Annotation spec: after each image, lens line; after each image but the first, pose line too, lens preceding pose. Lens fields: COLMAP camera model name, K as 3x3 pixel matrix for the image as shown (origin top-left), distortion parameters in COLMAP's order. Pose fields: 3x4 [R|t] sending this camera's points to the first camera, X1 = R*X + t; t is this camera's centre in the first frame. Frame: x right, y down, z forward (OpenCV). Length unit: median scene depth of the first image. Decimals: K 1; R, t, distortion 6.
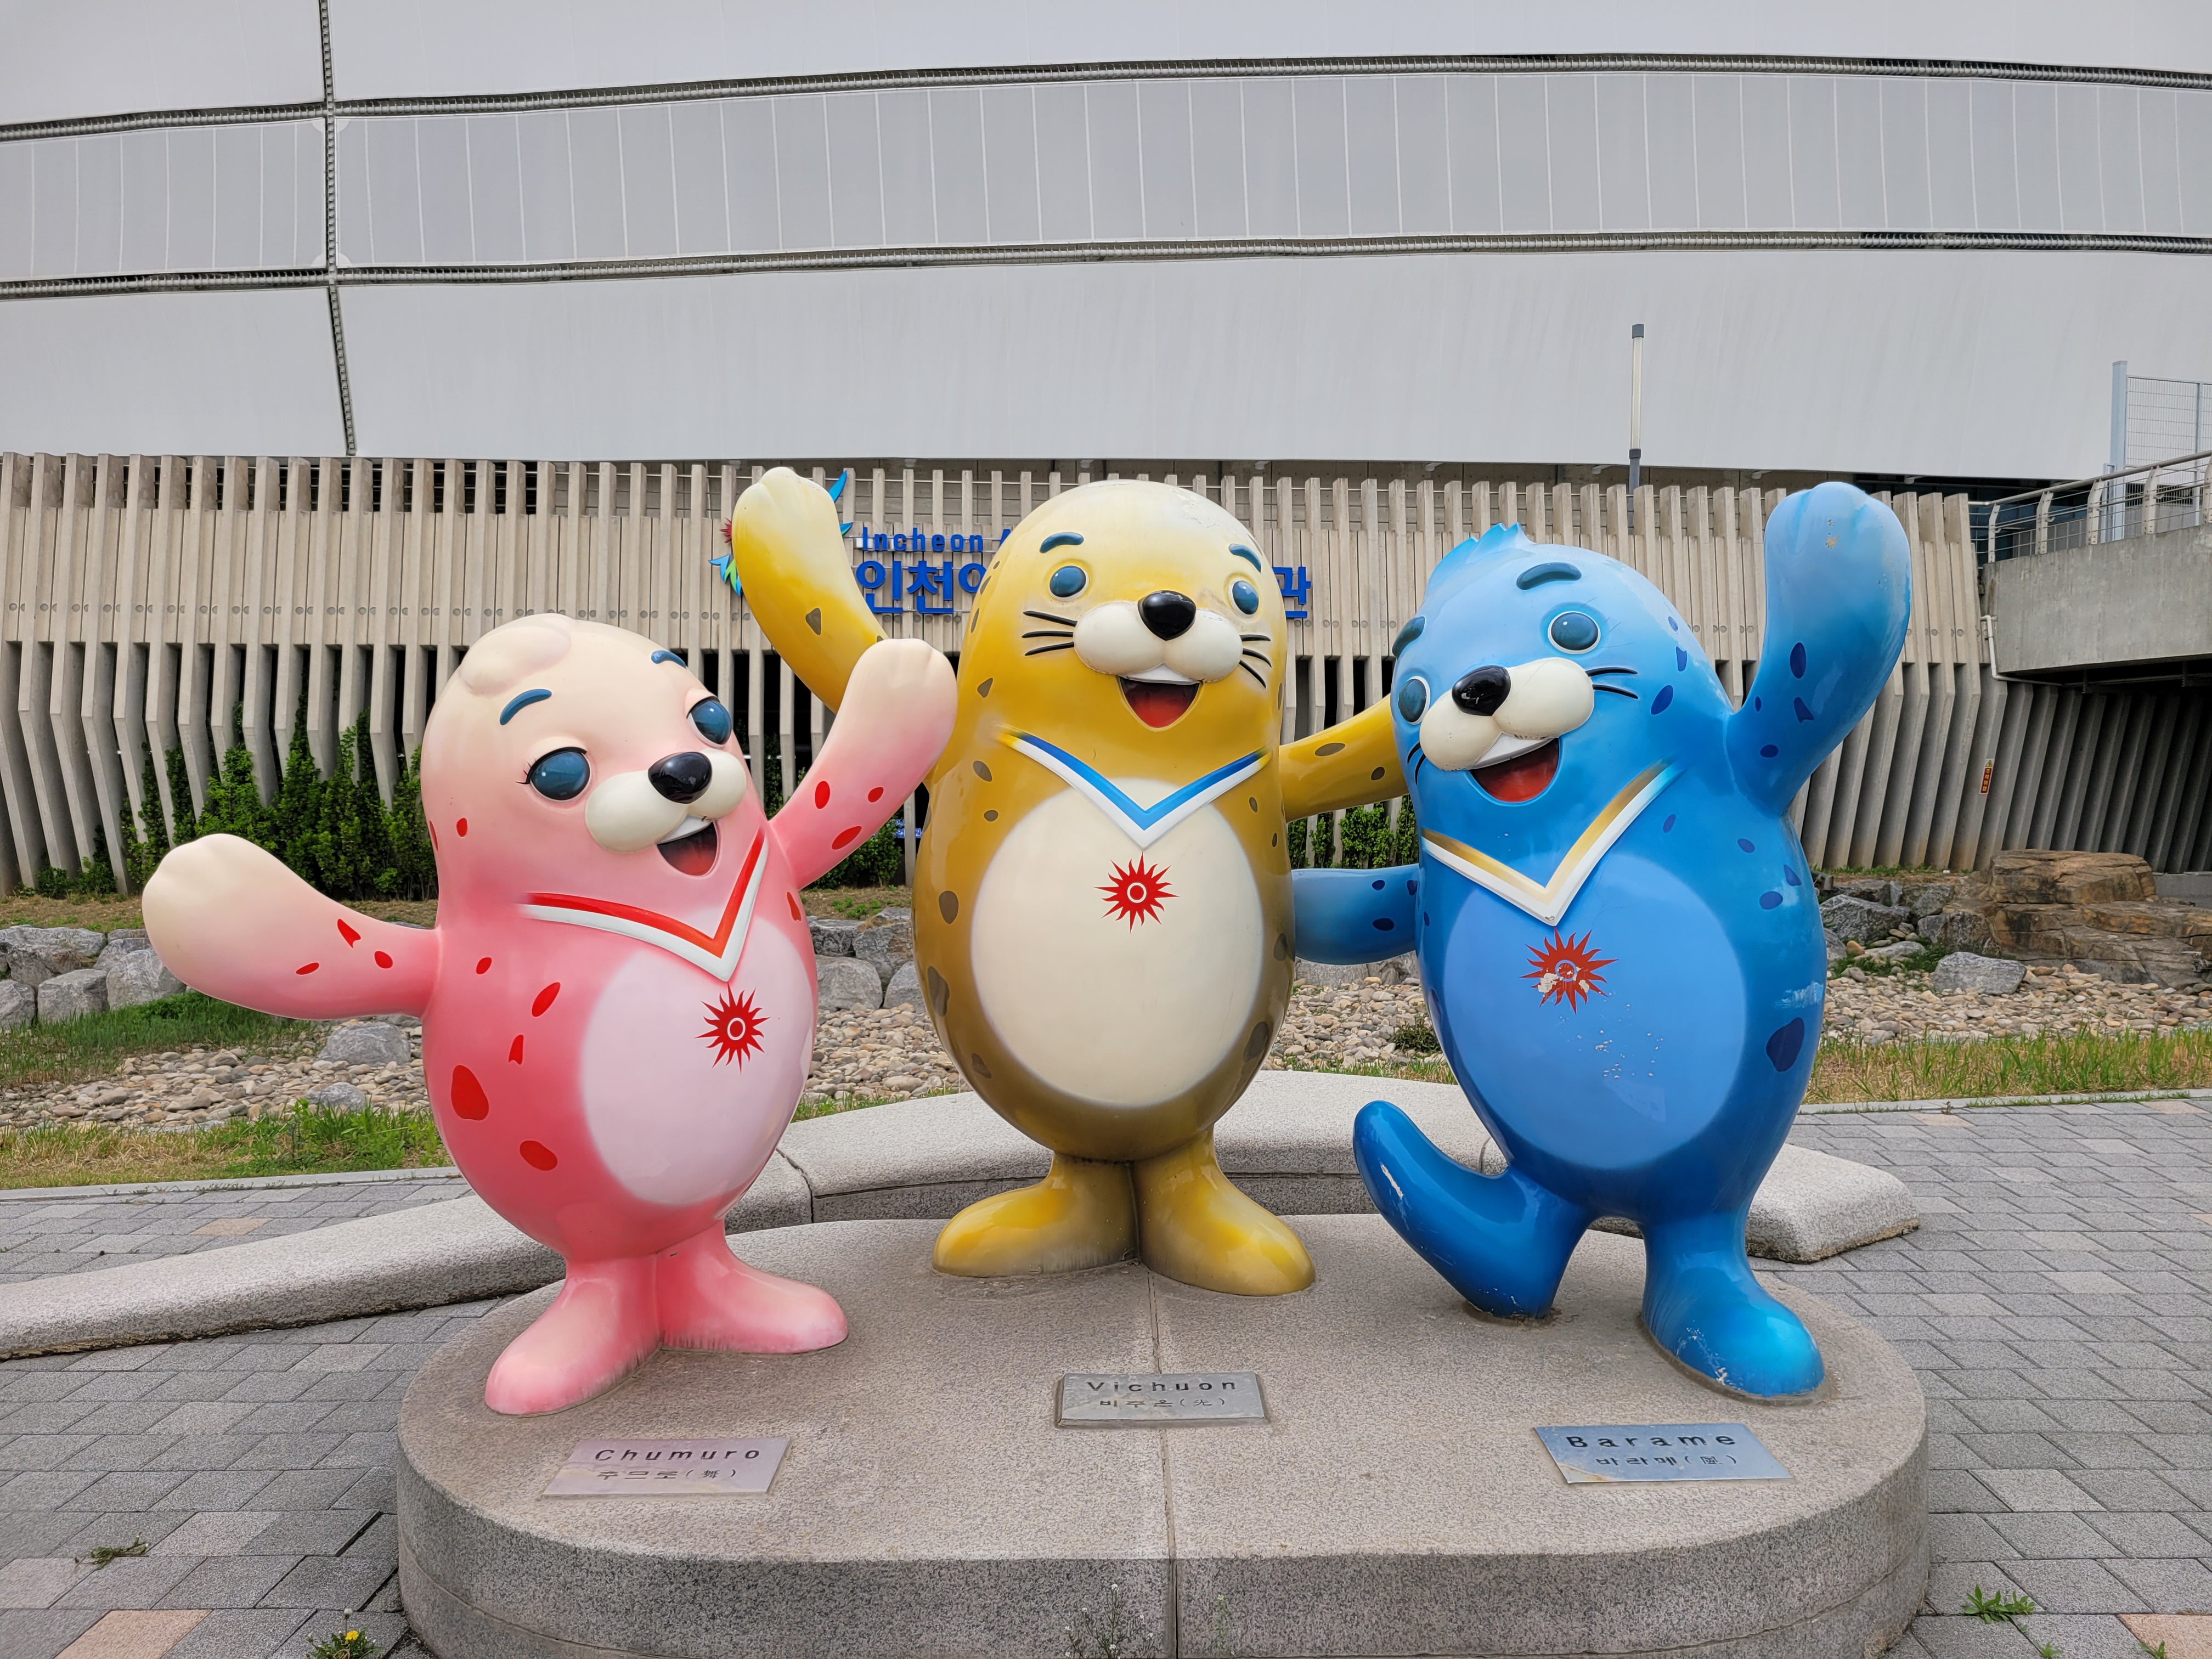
lens RADIAL K [[1303.3, 0, 1106.0], [0, 1303.3, 829.5], [0, 0, 1]] dist [0.051837, -0.034770]
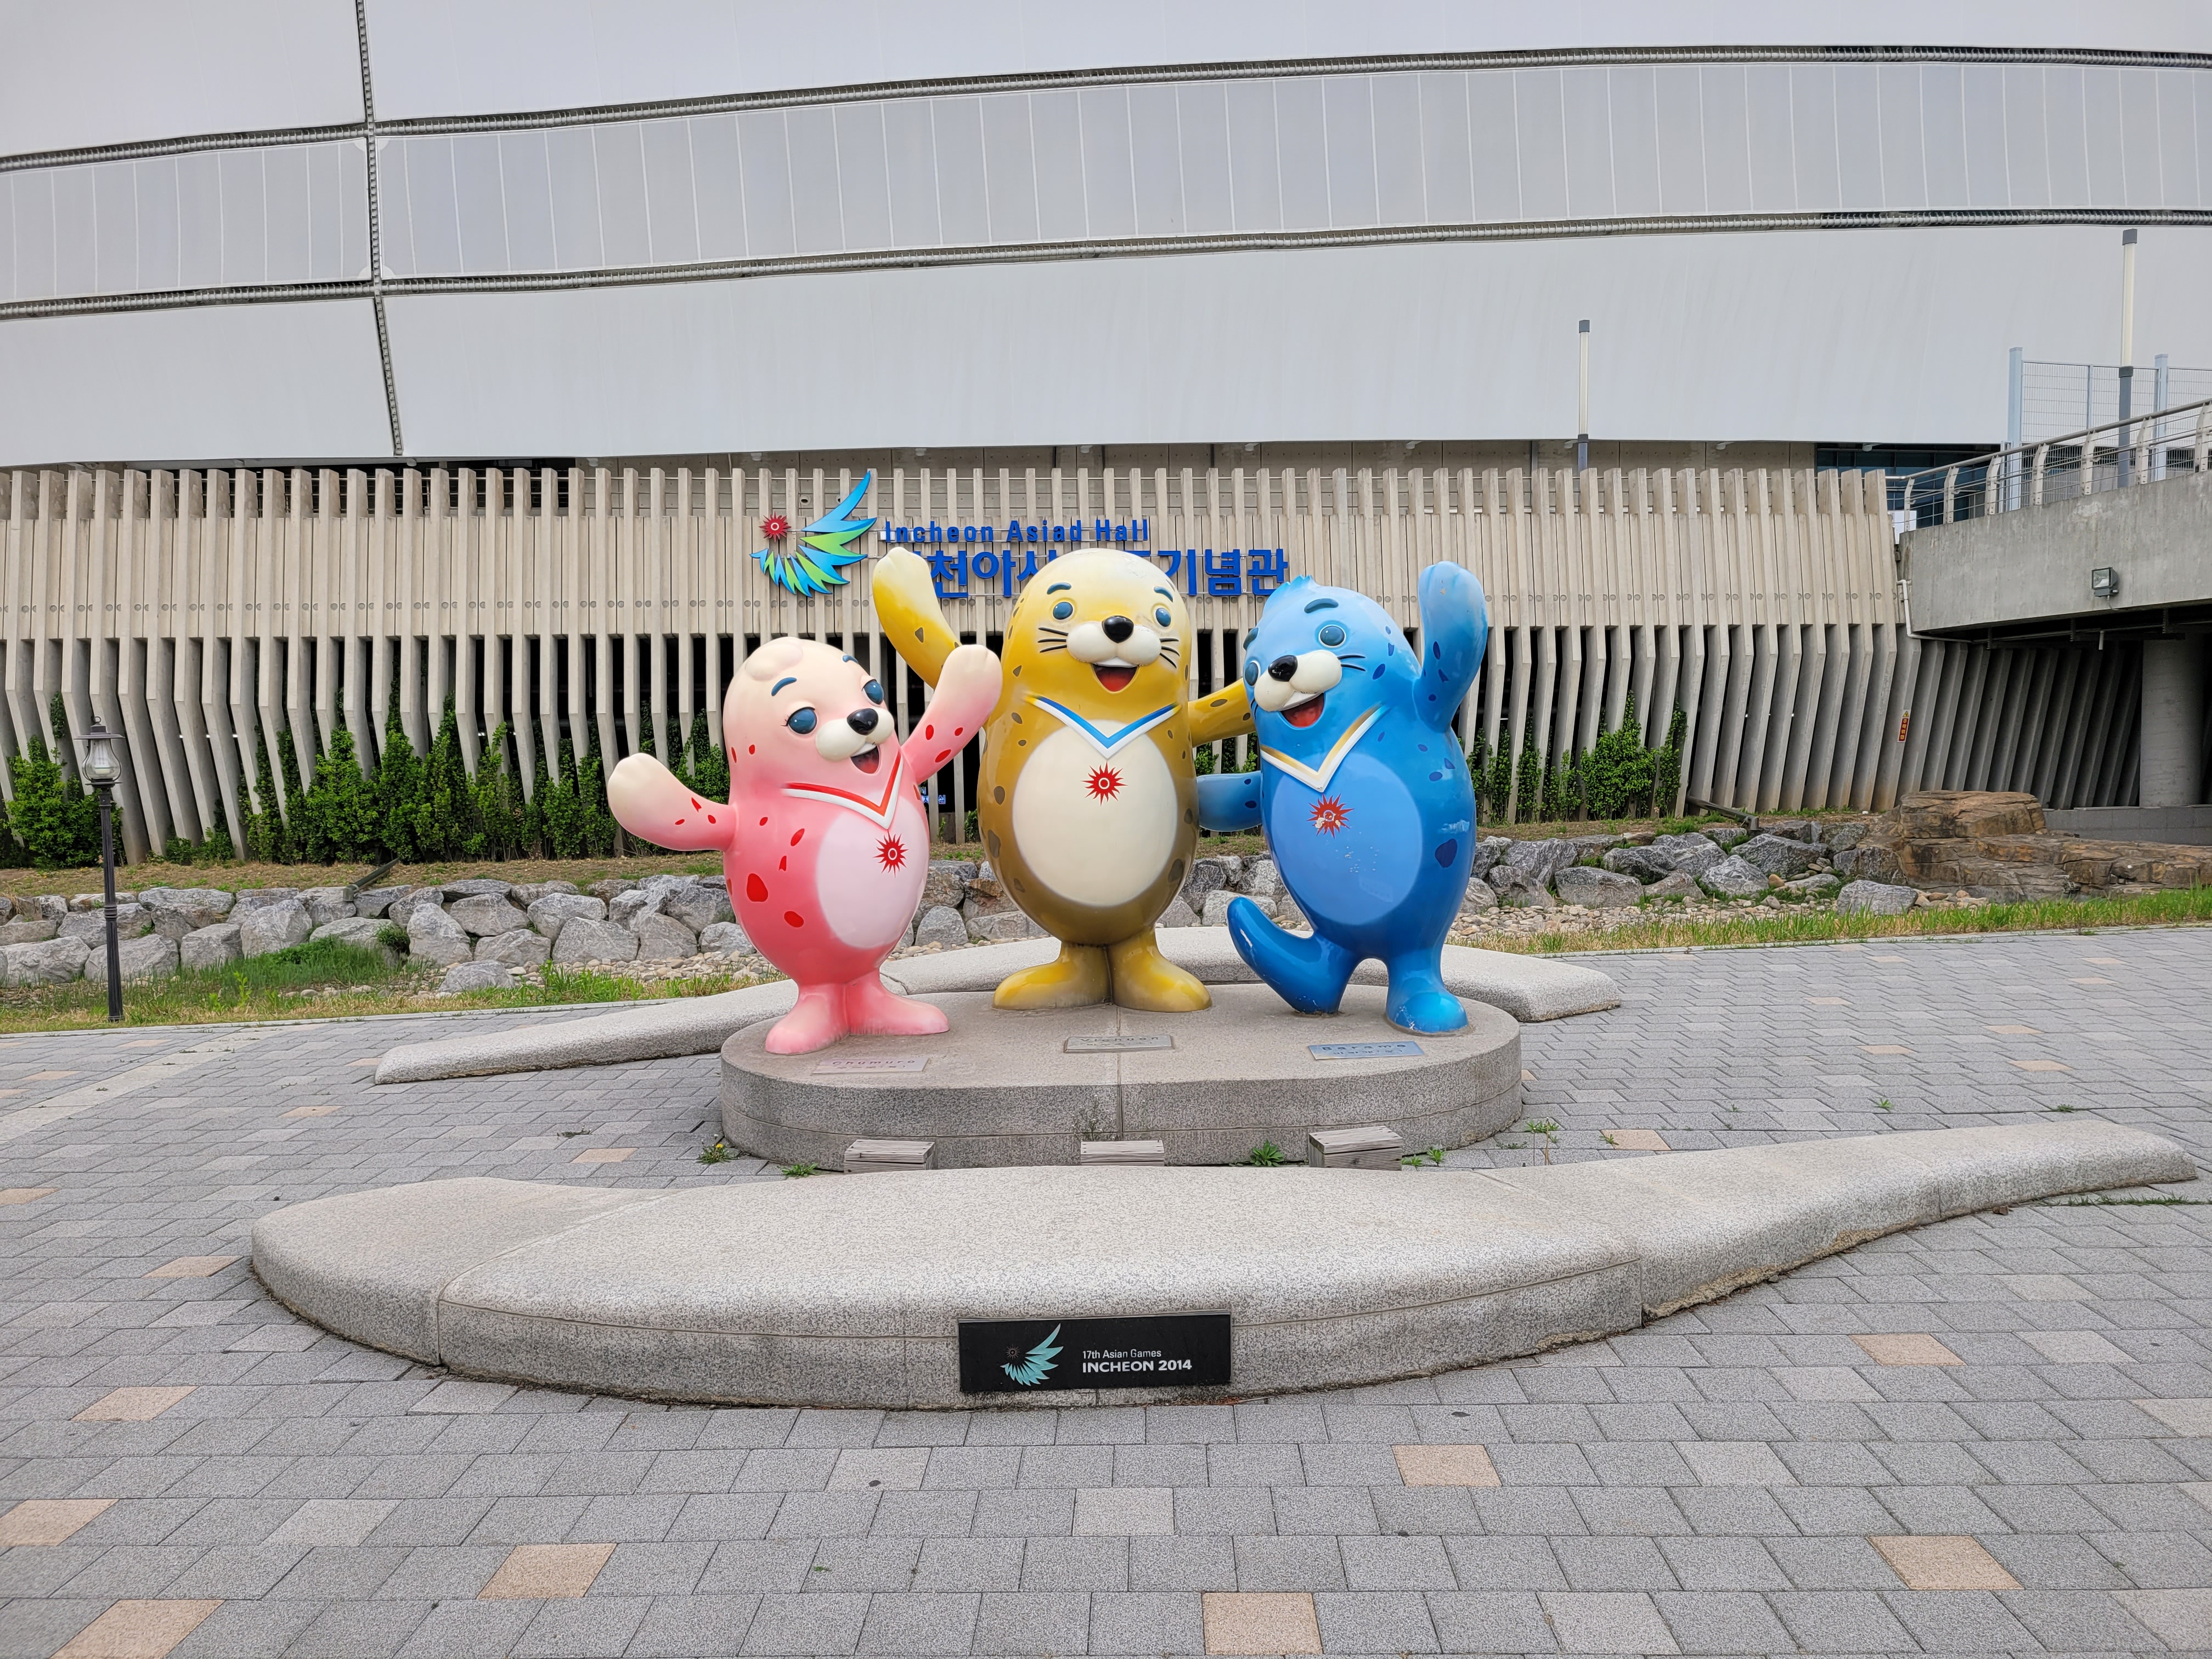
lens RADIAL K [[1303.3, 0, 1106.0], [0, 1303.3, 829.5], [0, 0, 1]] dist [0.051837, -0.034770]
pose [[0.999812, -0.018008, -0.007245, 0.005870], [0.018163, 0.999593, 0.022017, 0.011177], [0.006845, -0.022144, 0.999731, -0.124077]]
